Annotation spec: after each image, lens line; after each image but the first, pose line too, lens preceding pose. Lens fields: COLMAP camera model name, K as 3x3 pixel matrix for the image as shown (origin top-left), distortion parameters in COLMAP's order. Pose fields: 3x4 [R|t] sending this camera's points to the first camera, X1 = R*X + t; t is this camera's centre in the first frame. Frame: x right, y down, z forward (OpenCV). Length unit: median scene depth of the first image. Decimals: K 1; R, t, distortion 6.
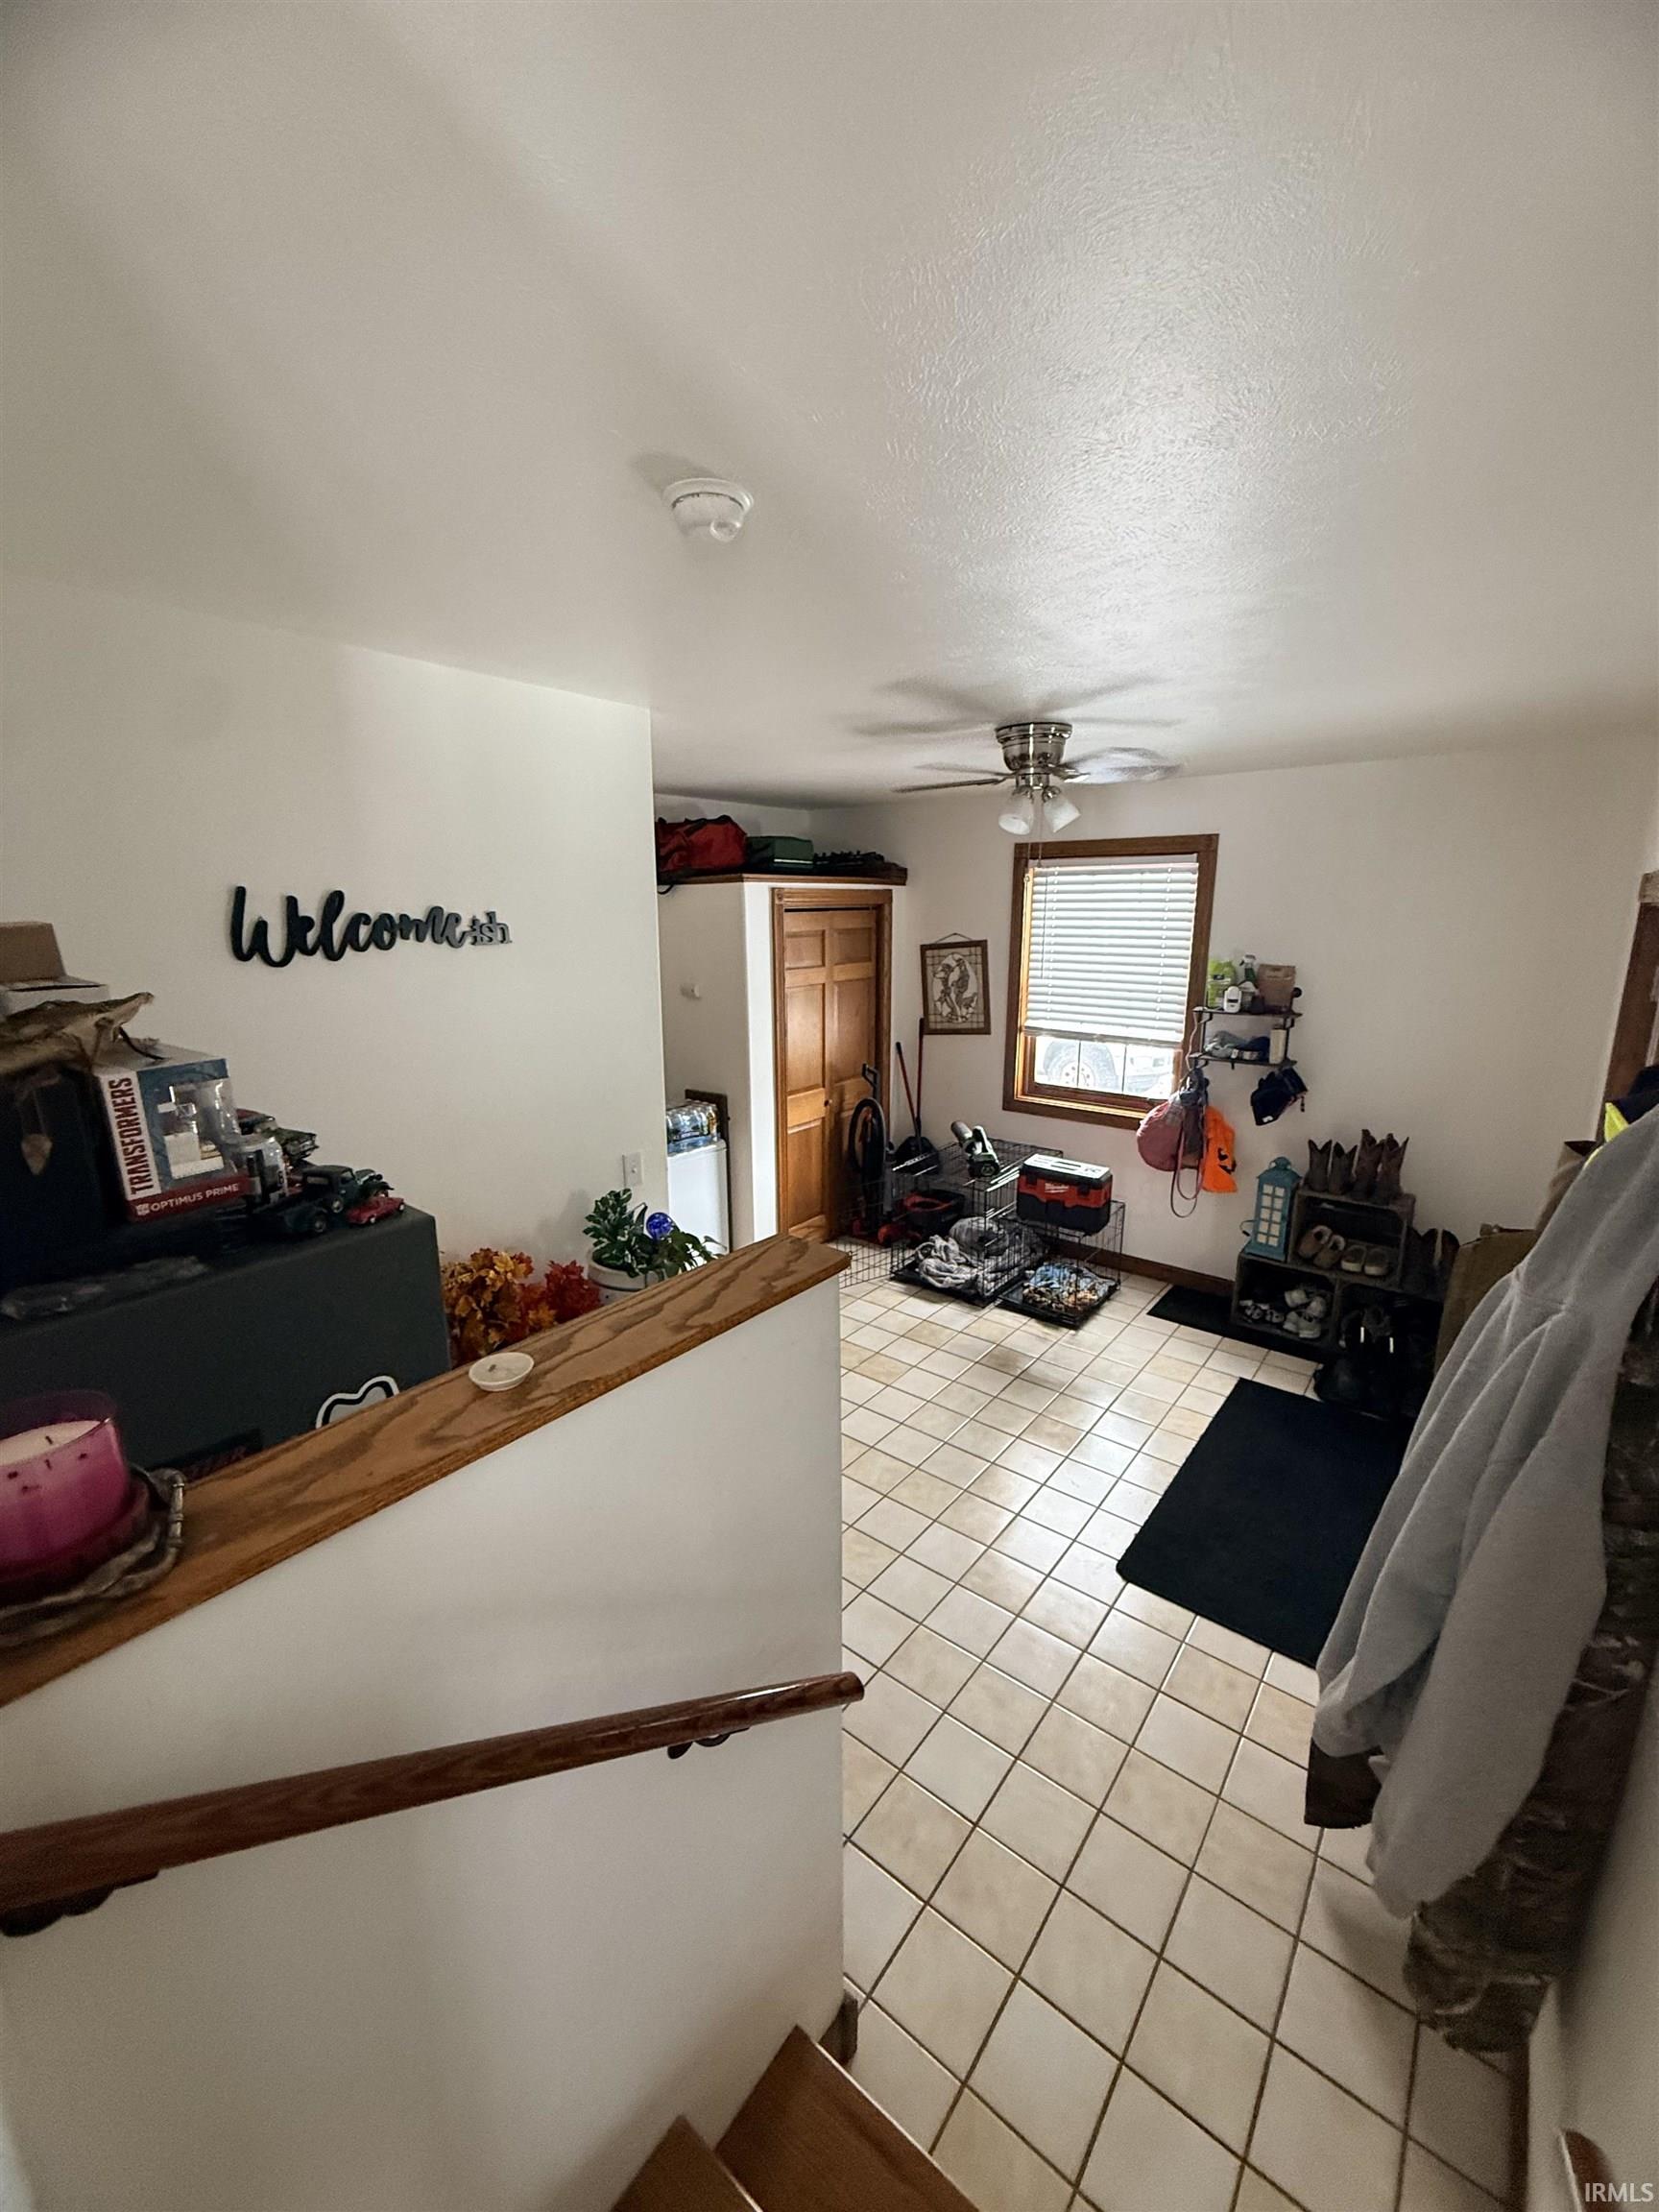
lens RADIAL K [[885.4, 0, 823.1], [0, 885.4, 1103.2], [0, 0, 1]] dist [0.003034, -0.000143]
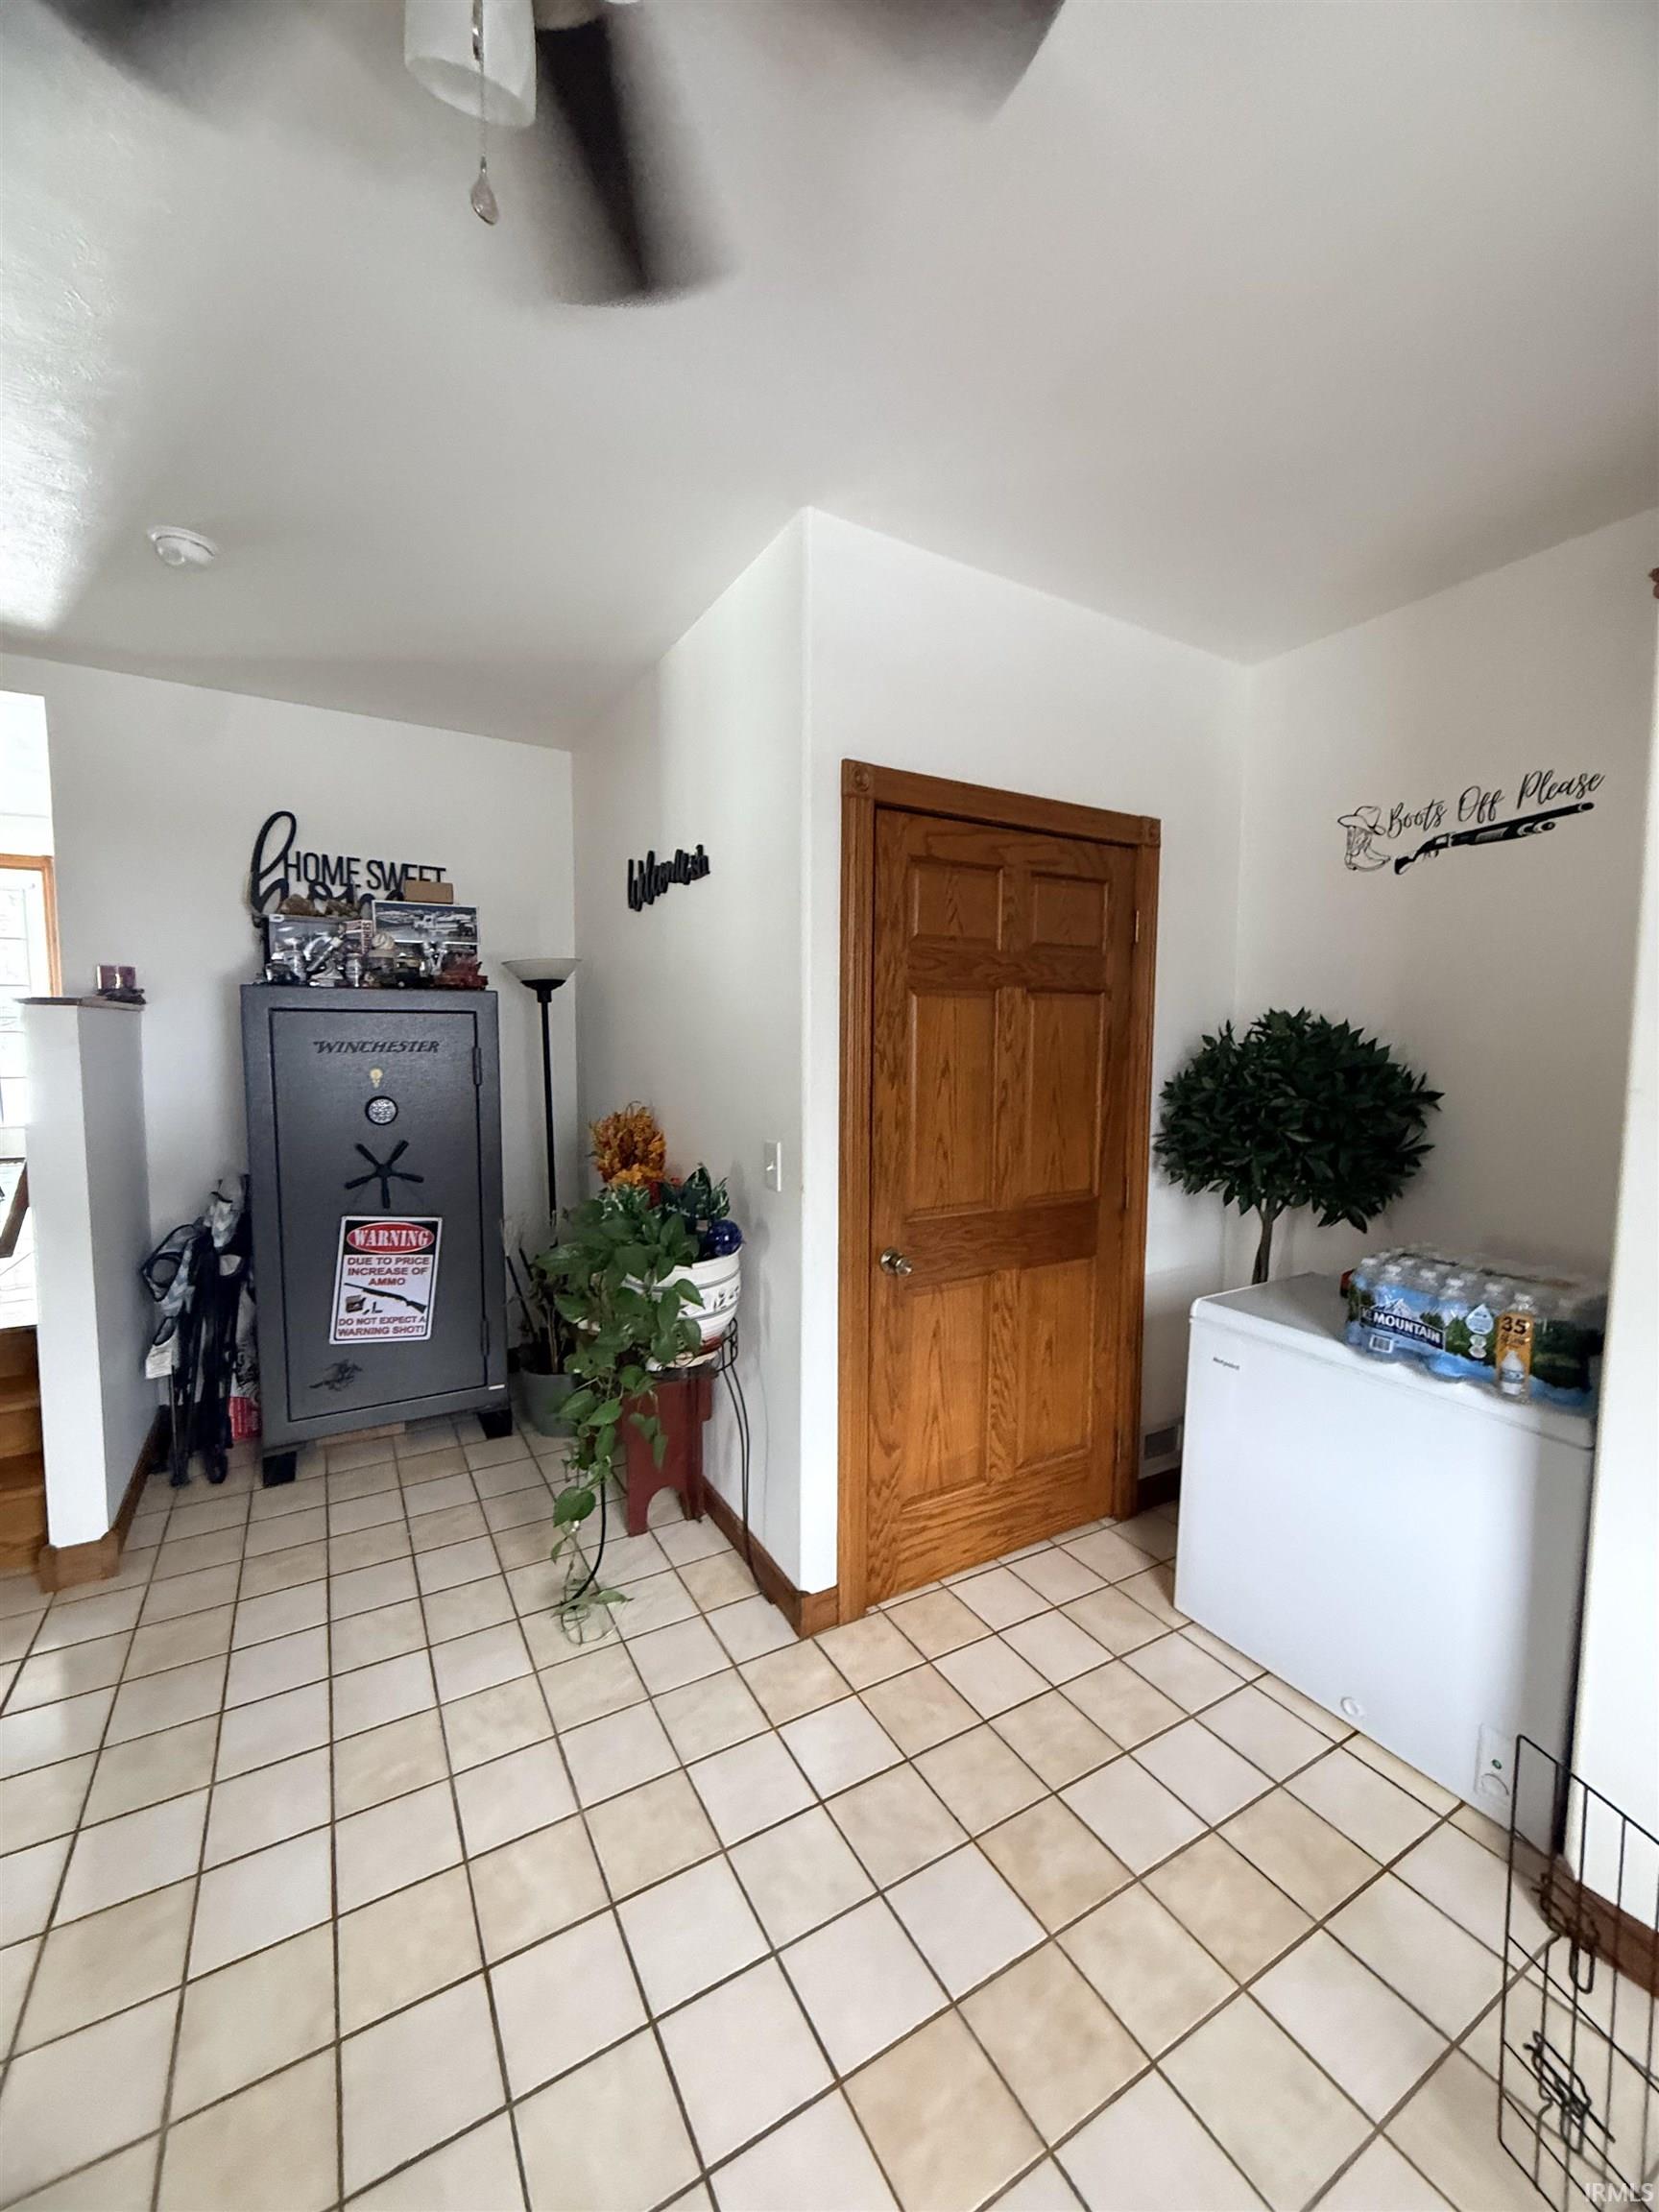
lens RADIAL K [[885.4, 0, 837.0], [0, 885.4, 1098.1], [0, 0, 1]] dist [0.003034, -0.000143]
pose [[-0.368342, 0.067011, -0.927272, 0.263732], [-0.210817, 0.965397, 0.153510, -0.061177], [0.905473, 0.252028, -0.341469, 0.759364]]
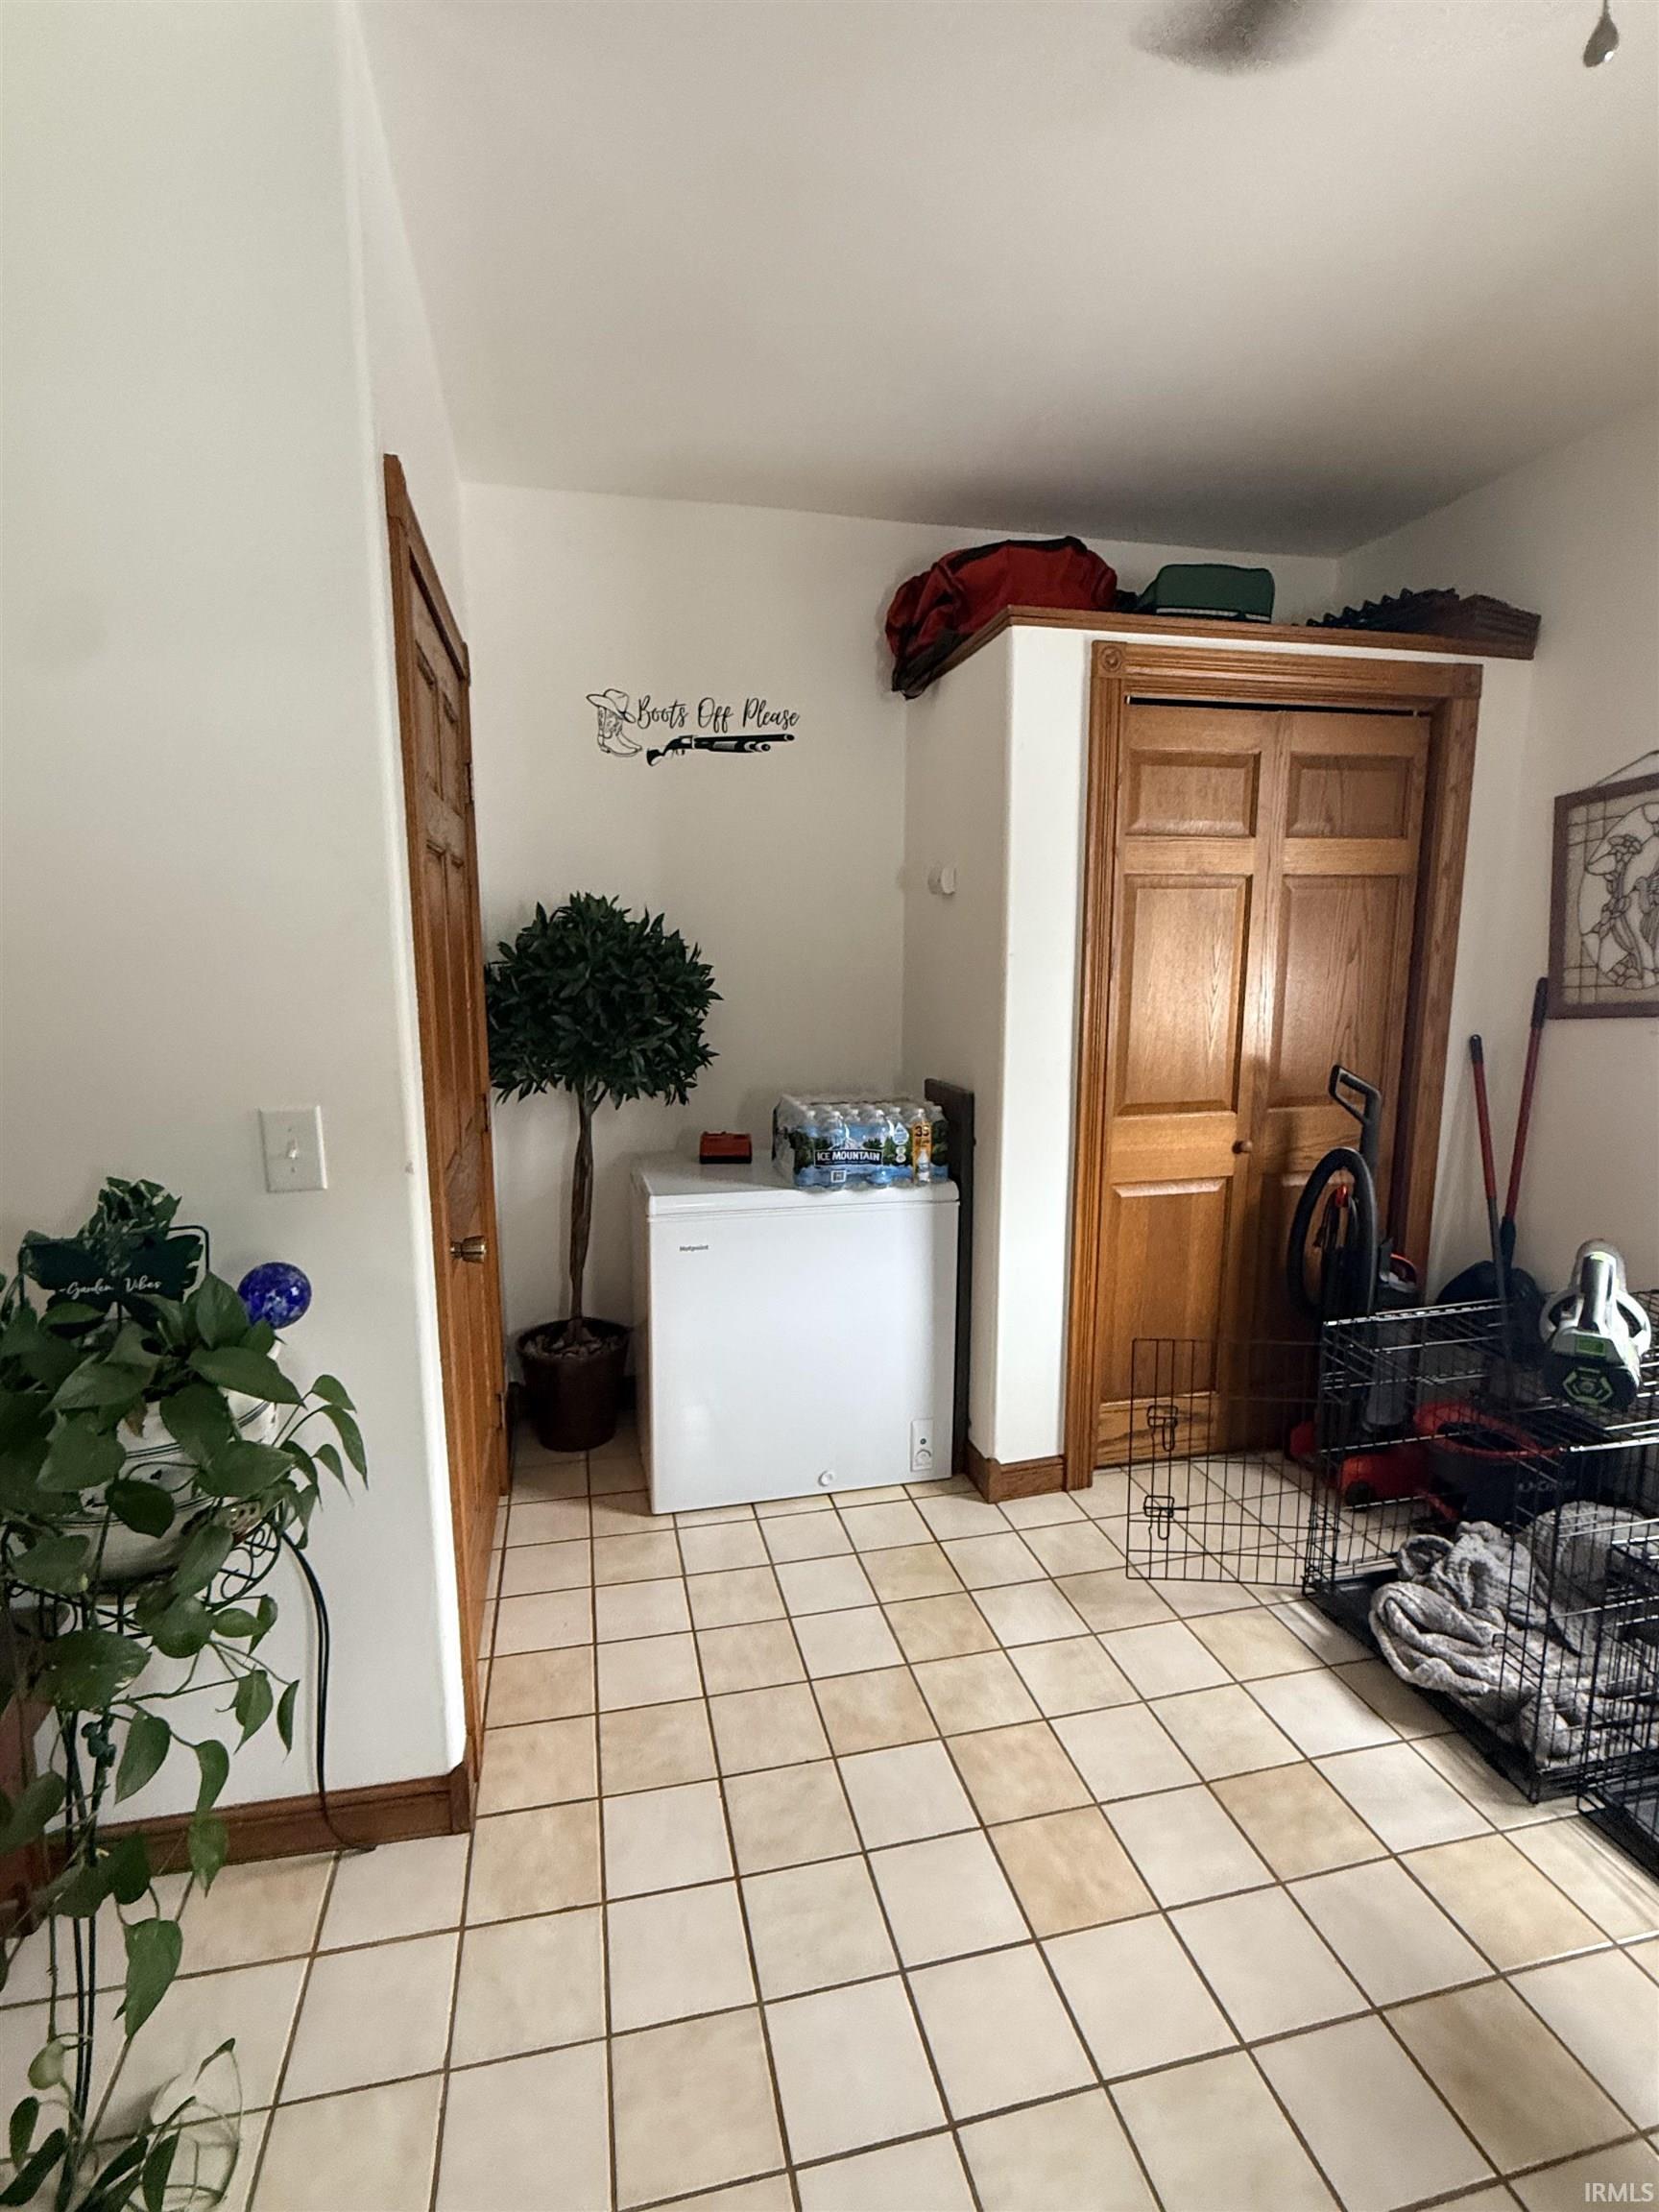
lens RADIAL K [[1054.1, 0, 822.8], [0, 1054.1, 1110.9], [0, 0, 1]] dist [-0.005452, -0.000119]
pose [[0.782779, 0.104144, -0.613524, 0.166346], [-0.138191, 0.990372, -0.008202, 0.015340], [0.606762, 0.091204, 0.789634, 0.452941]]
